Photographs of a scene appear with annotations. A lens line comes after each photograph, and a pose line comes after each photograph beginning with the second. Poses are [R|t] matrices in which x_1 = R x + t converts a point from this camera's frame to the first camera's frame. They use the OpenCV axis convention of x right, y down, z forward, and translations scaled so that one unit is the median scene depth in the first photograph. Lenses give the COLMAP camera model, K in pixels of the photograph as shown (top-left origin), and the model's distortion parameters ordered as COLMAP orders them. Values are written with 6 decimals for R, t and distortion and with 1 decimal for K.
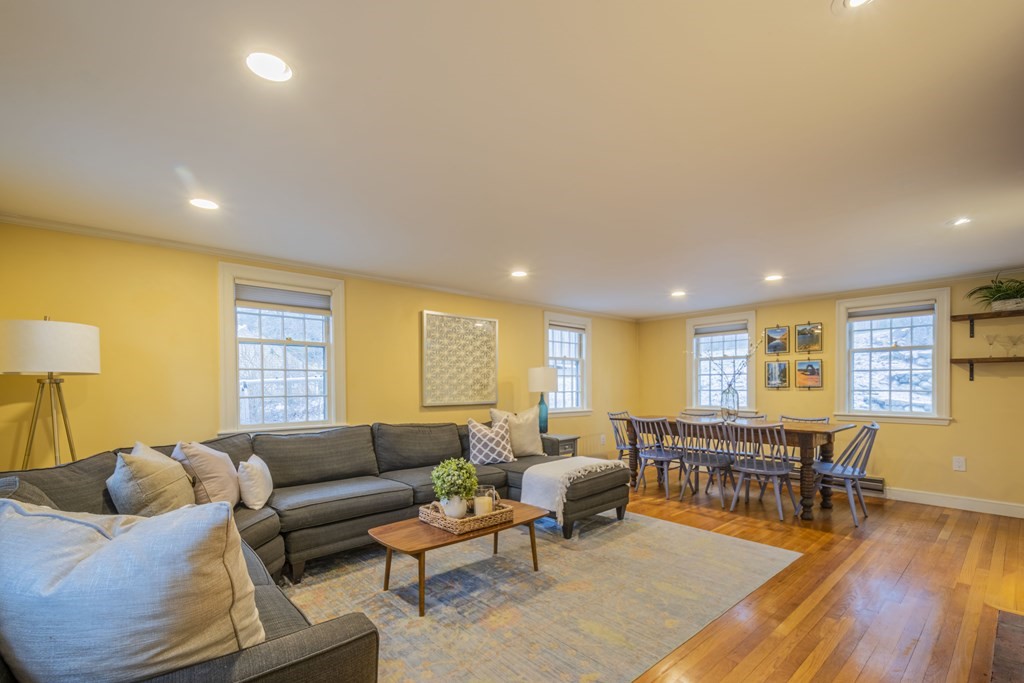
lens RADIAL K [[452.4, 0, 515.8], [0, 452.4, 388.0], [0, 0, 1]] dist [0.015737, -0.001681]
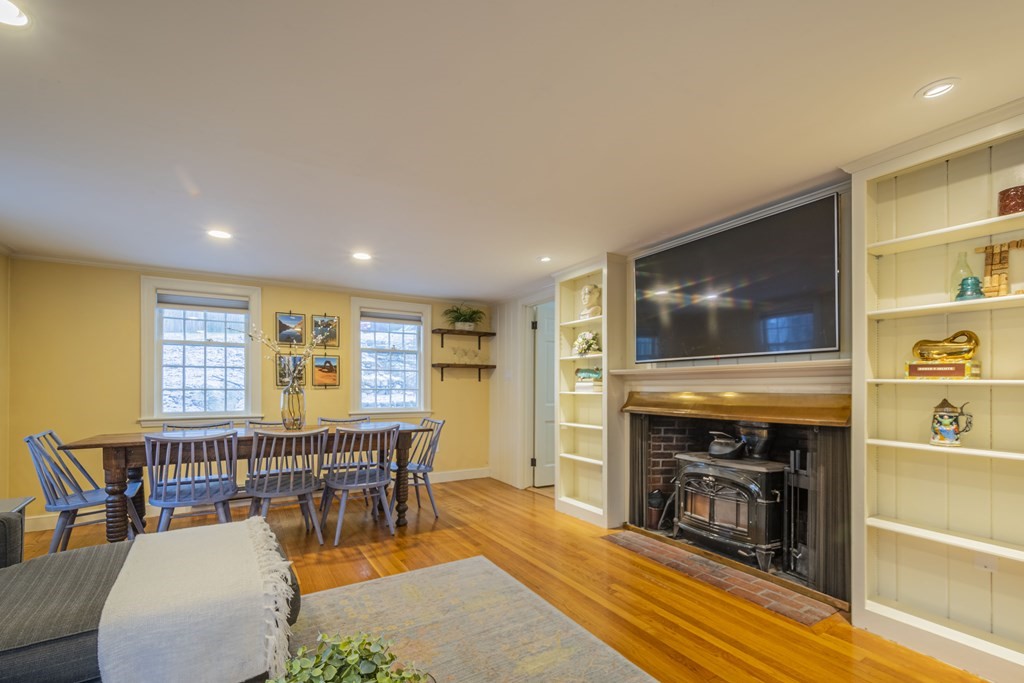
lens RADIAL K [[452.4, 0, 516.9], [0, 452.4, 390.0], [0, 0, 1]] dist [0.015737, -0.001681]
pose [[0.173775, 0.003877, 0.984778, -0.181684], [0.006754, 0.999964, -0.005129, 0.014423], [-0.984762, 0.007542, 0.173743, 0.471022]]
